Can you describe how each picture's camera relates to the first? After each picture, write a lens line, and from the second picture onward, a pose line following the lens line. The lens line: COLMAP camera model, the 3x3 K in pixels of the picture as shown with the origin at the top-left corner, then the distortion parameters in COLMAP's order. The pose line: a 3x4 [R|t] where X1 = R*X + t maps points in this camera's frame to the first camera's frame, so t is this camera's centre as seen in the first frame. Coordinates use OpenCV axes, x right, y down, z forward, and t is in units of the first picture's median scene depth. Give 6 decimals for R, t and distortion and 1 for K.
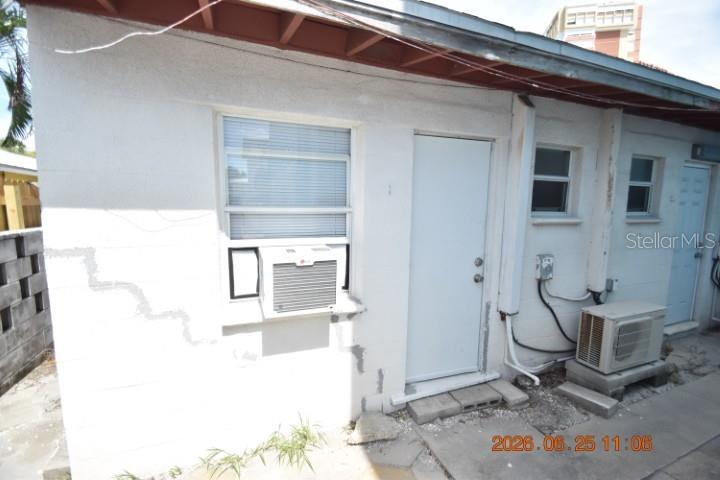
lens RADIAL K [[315.1, 0, 362.9], [0, 315.1, 241.1], [0, 0, 1]] dist [0.006513, -0.009996]
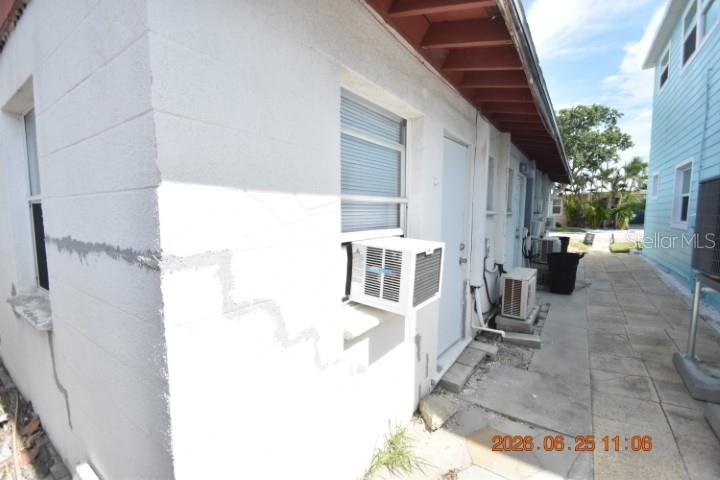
lens RADIAL K [[315.1, 0, 362.1], [0, 315.1, 240.3], [0, 0, 1]] dist [0.006513, -0.009996]
pose [[0.836690, -0.057242, 0.544677, -0.744615], [0.062765, 0.997992, 0.008469, 0.010070], [-0.544068, 0.027100, 0.838603, 0.252423]]
